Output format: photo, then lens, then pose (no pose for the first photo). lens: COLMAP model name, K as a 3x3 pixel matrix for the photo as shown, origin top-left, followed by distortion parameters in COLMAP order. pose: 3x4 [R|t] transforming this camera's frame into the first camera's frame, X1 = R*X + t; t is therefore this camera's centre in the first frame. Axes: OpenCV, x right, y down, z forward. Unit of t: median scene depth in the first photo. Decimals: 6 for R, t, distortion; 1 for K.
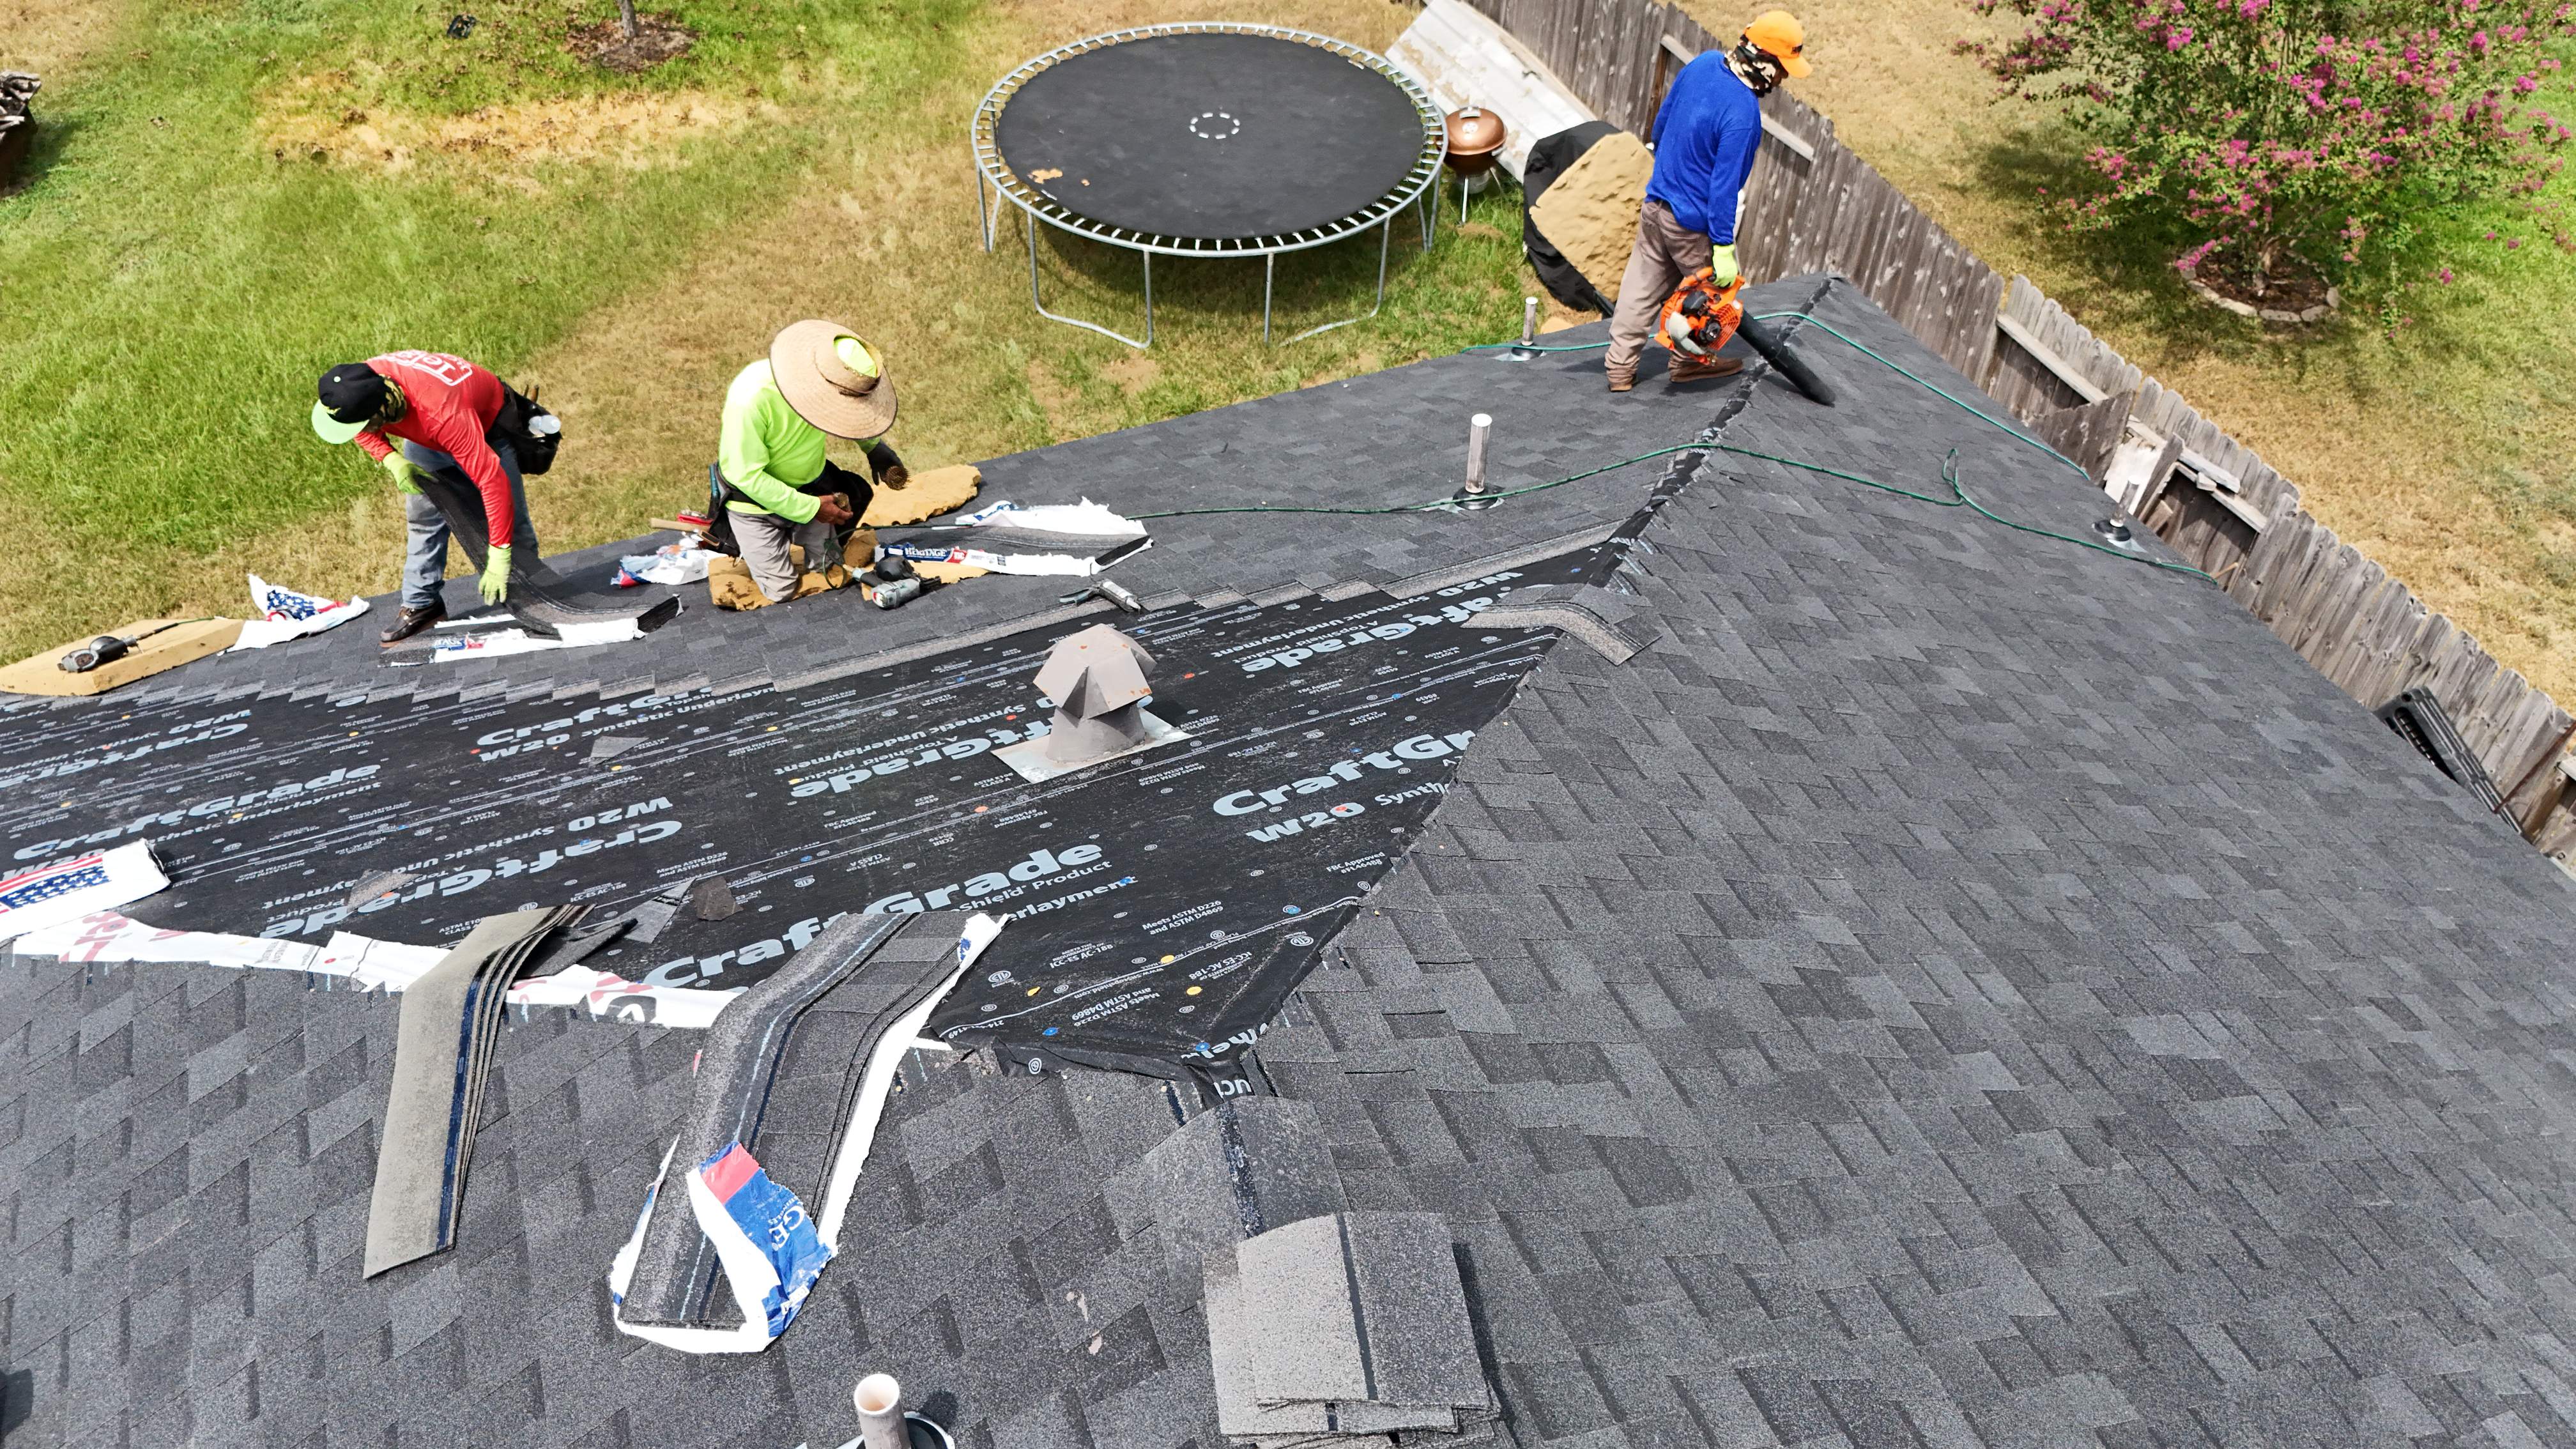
lens RADIAL K [[1878.1, 0, 1285.5], [0, 1878.1, 725.9], [0, 0, 1]] dist [0.028215, -0.023377]
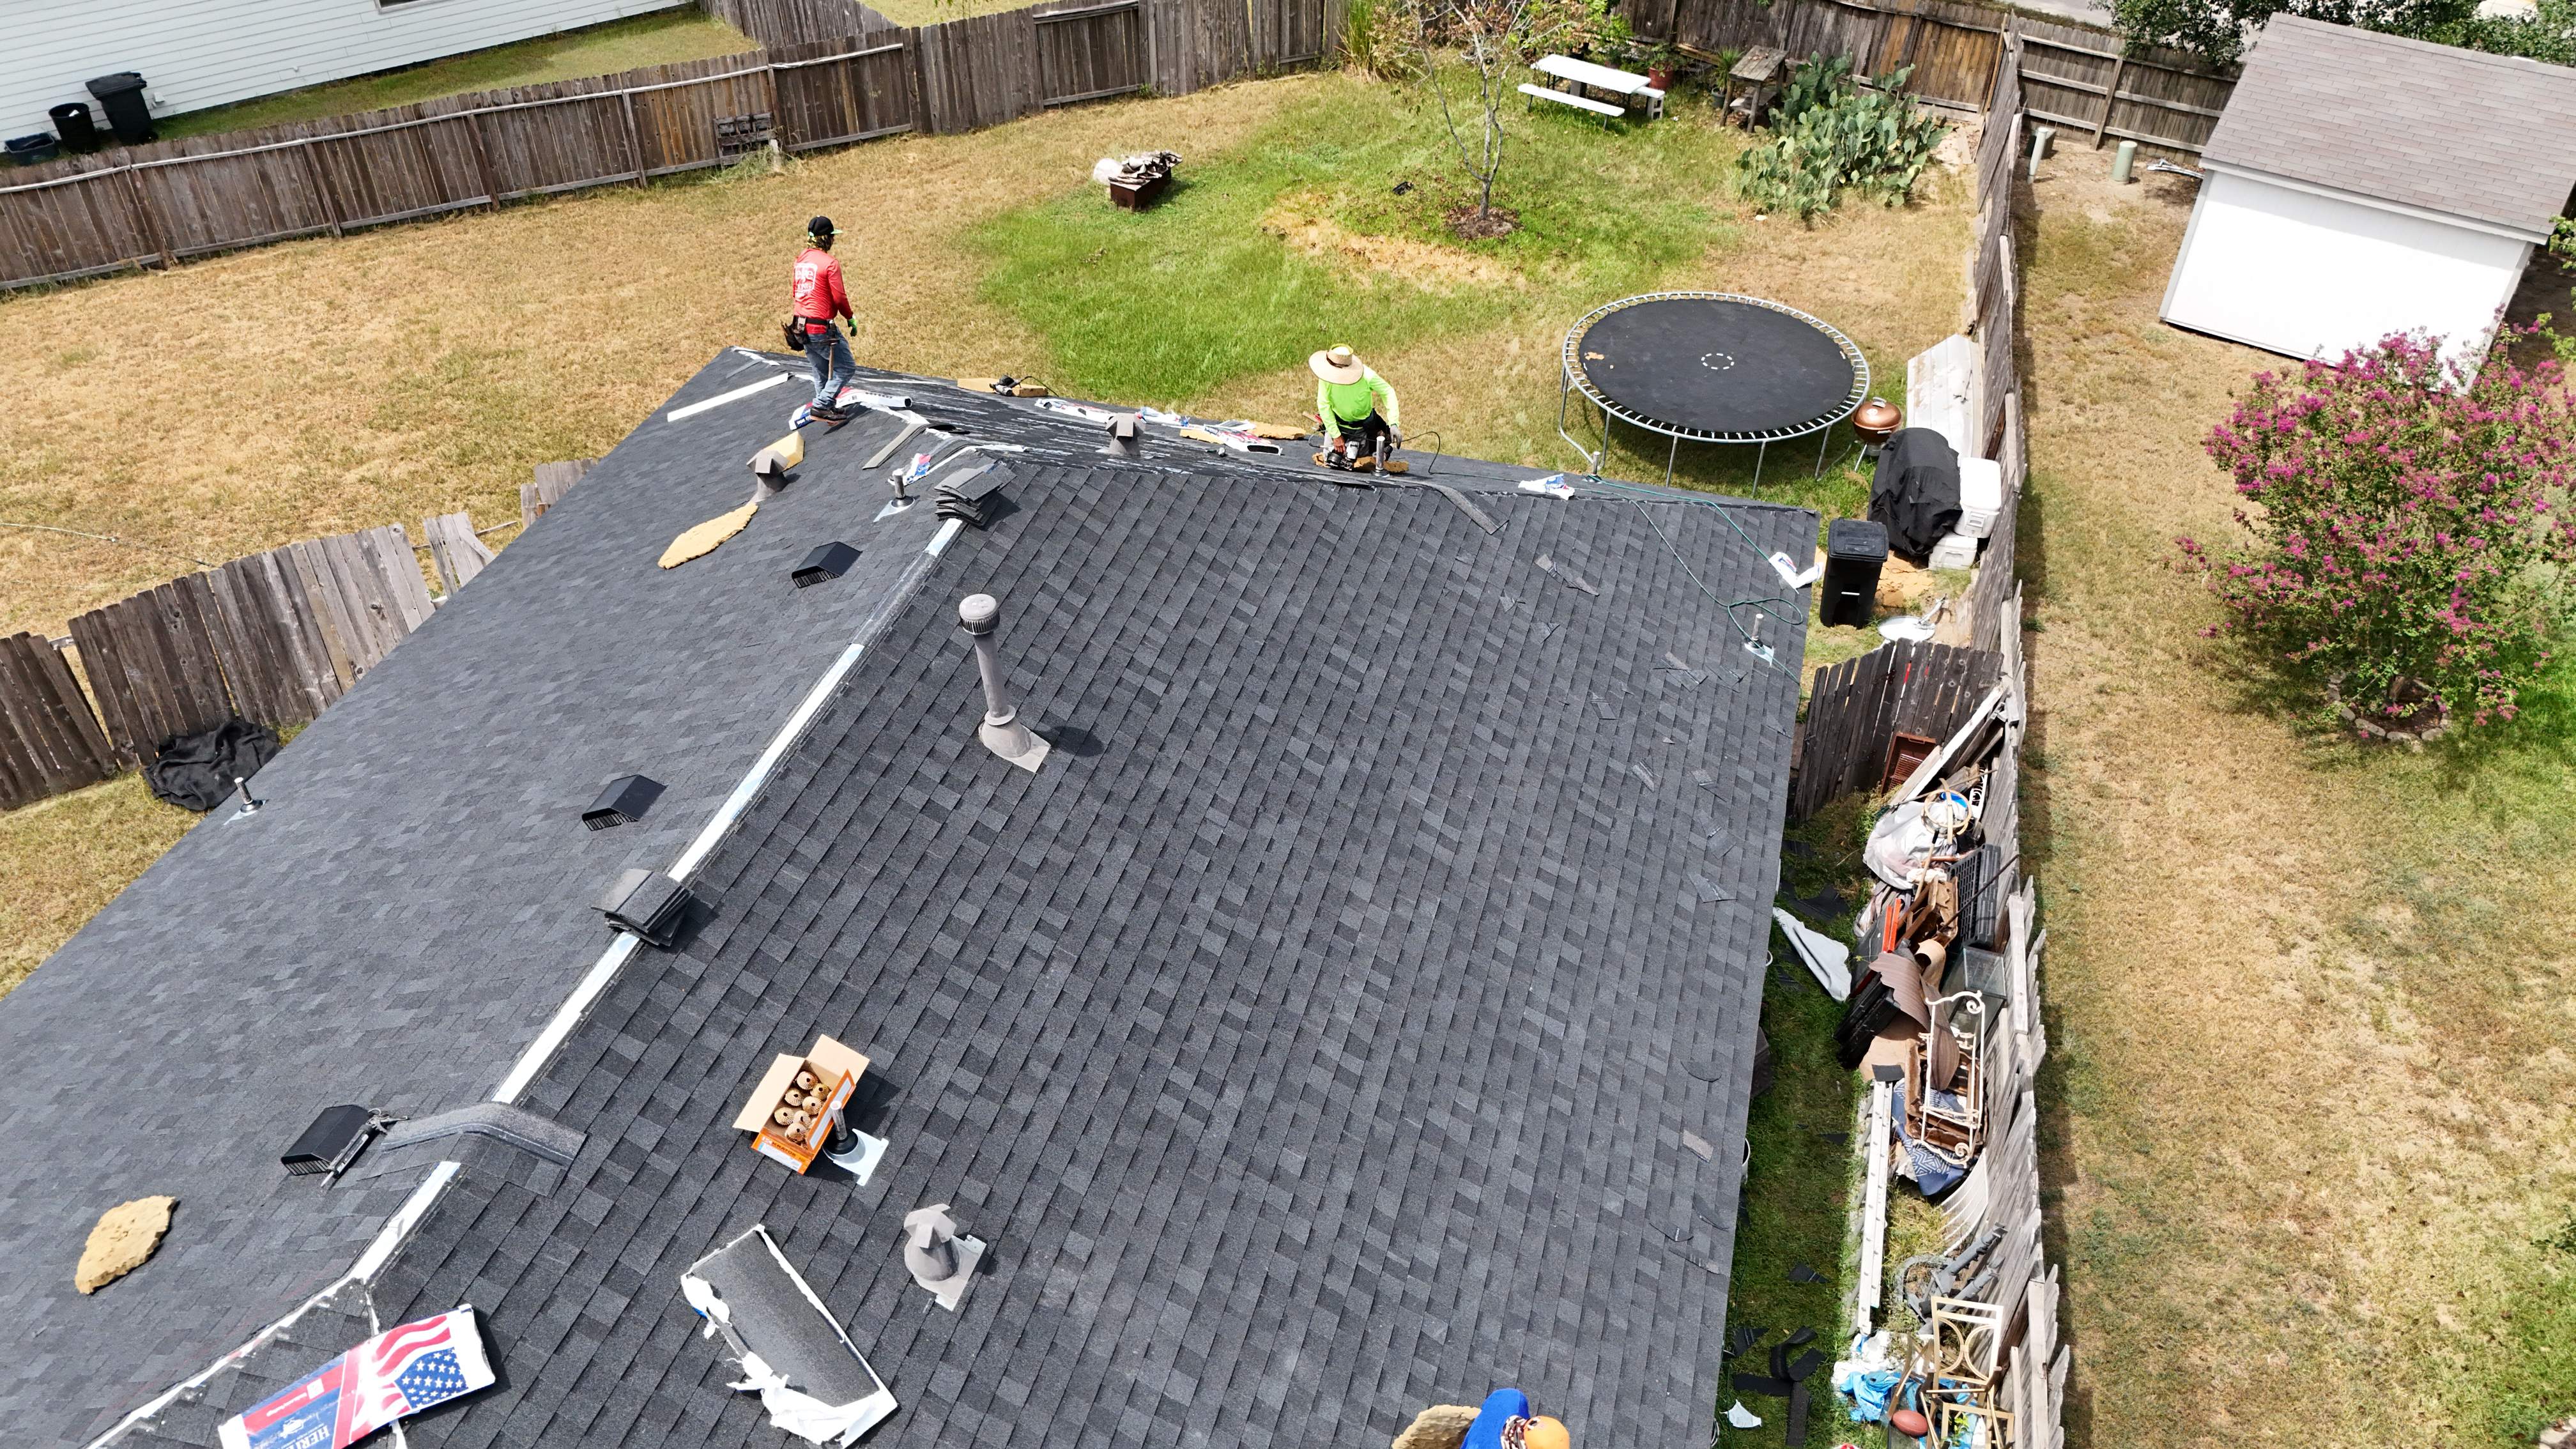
lens RADIAL K [[1878.1, 0, 1291.0], [0, 1878.1, 723.0], [0, 0, 1]] dist [0.028215, -0.023377]
pose [[0.788394, 0.382499, -0.481798, 0.523165], [-0.426111, 0.904433, 0.020757, 0.071121], [0.443693, 0.188935, 0.876037, -0.456154]]
